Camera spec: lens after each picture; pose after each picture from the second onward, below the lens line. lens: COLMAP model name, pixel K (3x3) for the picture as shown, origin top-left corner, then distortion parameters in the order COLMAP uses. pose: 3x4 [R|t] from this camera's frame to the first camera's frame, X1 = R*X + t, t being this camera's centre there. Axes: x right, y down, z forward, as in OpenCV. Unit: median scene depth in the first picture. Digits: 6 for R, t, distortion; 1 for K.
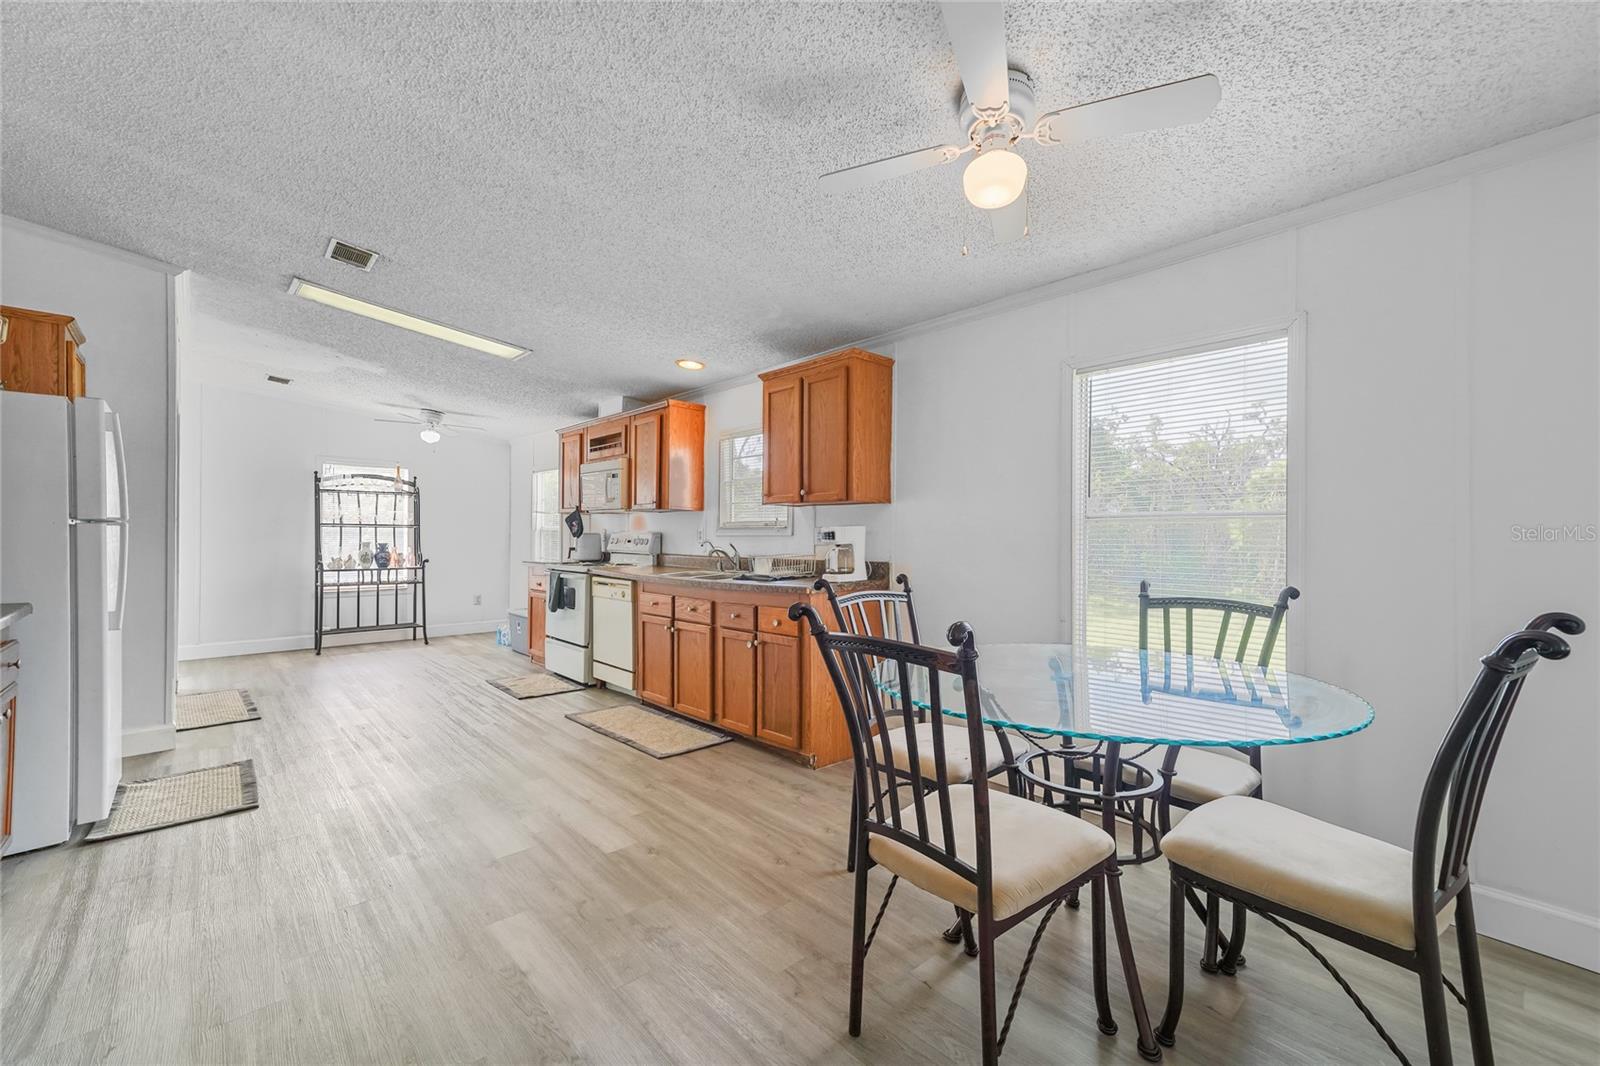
lens RADIAL K [[668.8, 0, 808.7], [0, 668.8, 537.1], [0, 0, 1]] dist [0.030427, 0.000146]
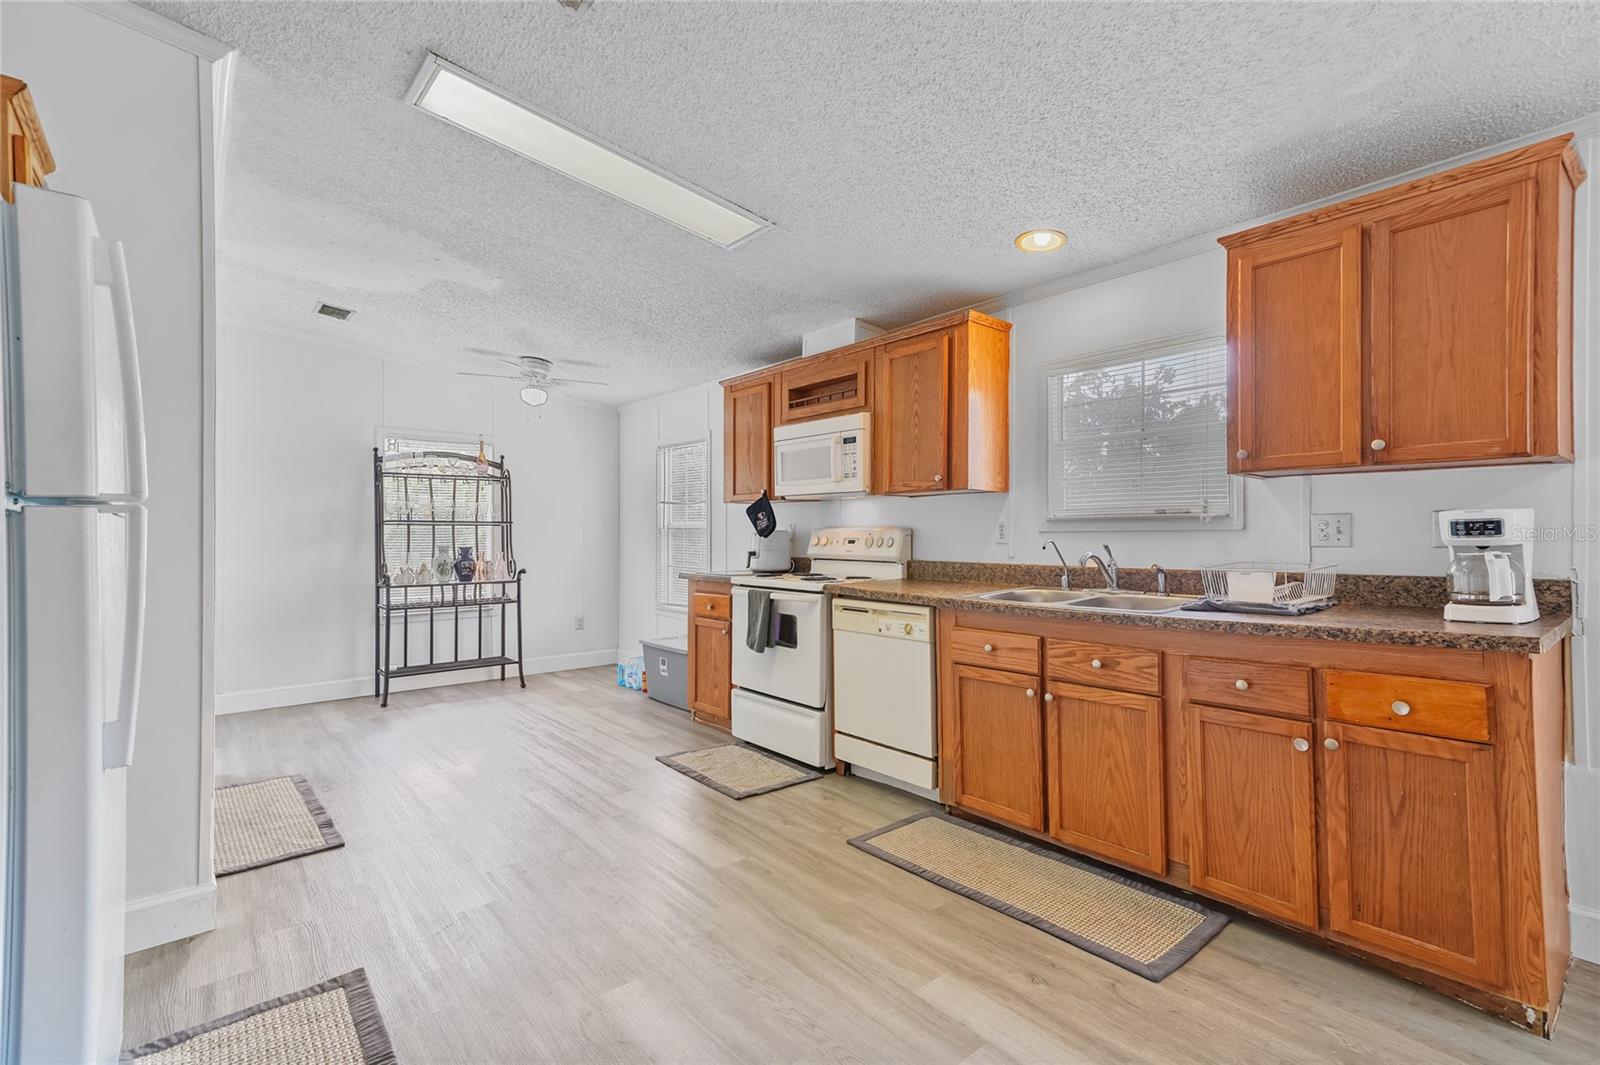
lens RADIAL K [[745.1, 0, 830.4], [0, 745.1, 531.4], [0, 0, 1]] dist [0.026389, -0.000024]
pose [[0.999592, -0.008501, -0.027272, -0.301152], [0.008349, 0.999949, -0.005671, -0.000098], [0.027319, 0.005441, 0.999612, 0.295746]]
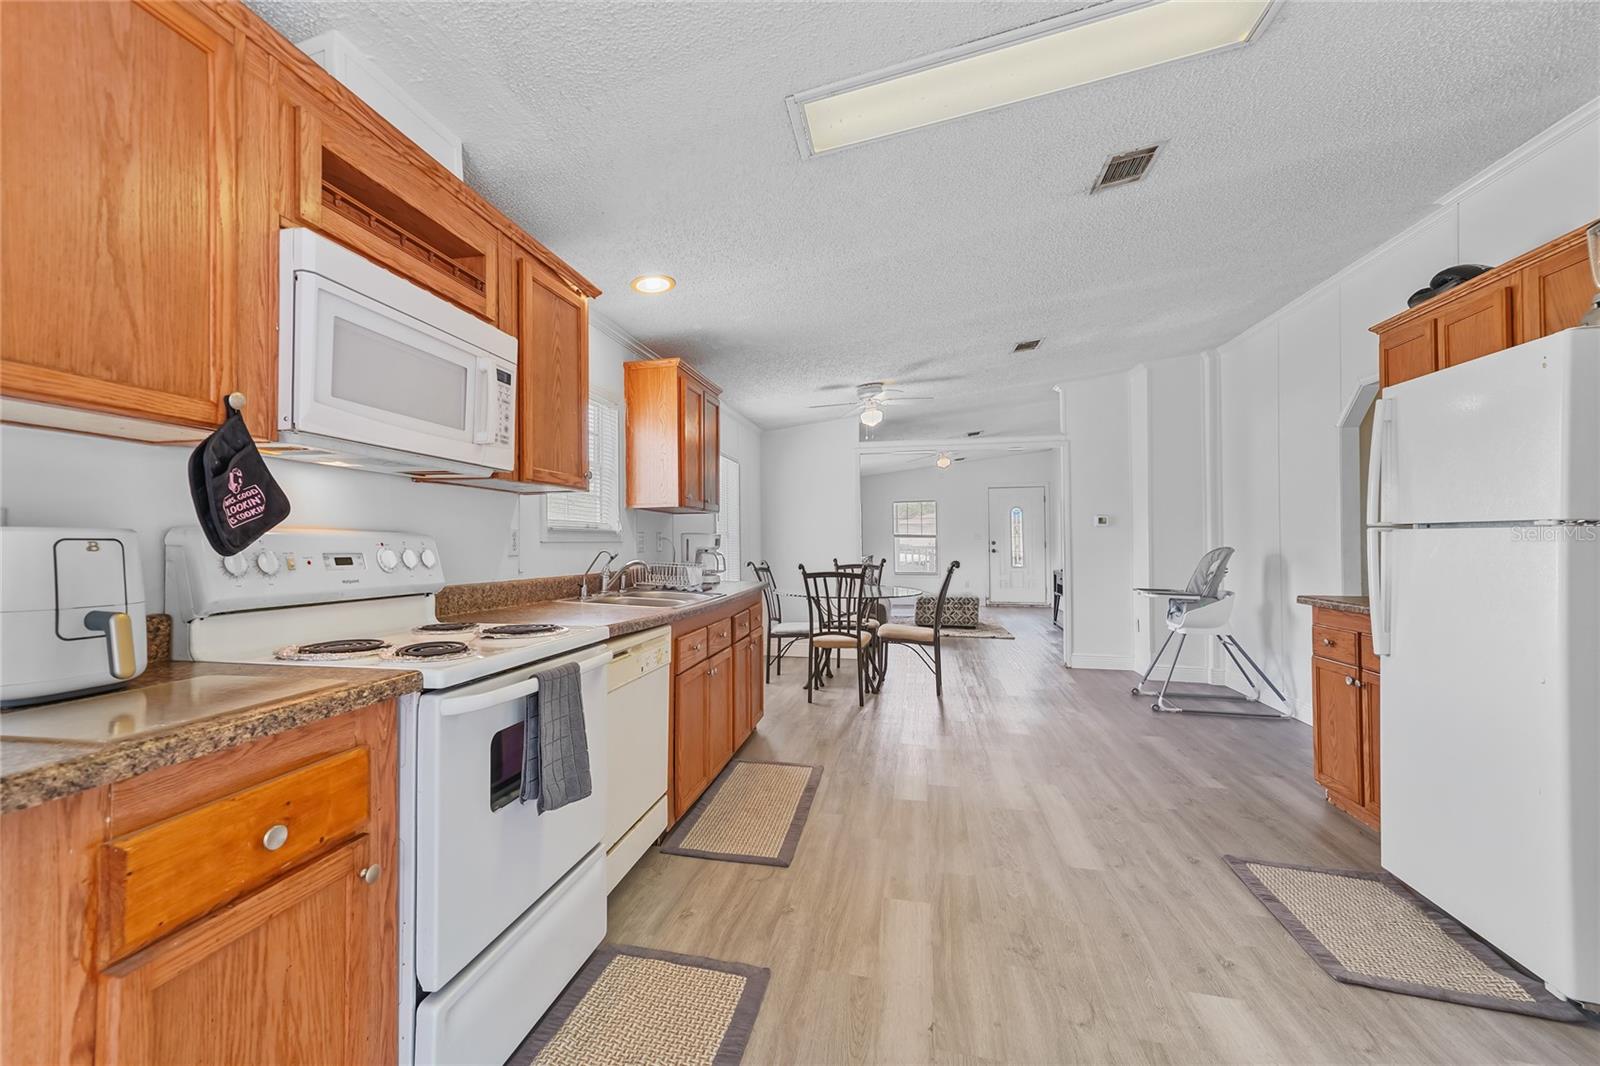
lens RADIAL K [[722.8, 0, 707.4], [0, 722.8, 537.9], [0, 0, 1]] dist [0.000996, 0.000166]
pose [[-0.525825, 0.006035, 0.850572, -0.704138], [0.001460, 0.999980, -0.006193, -0.001653], [-0.850592, -0.002015, -0.525823, 1.153445]]
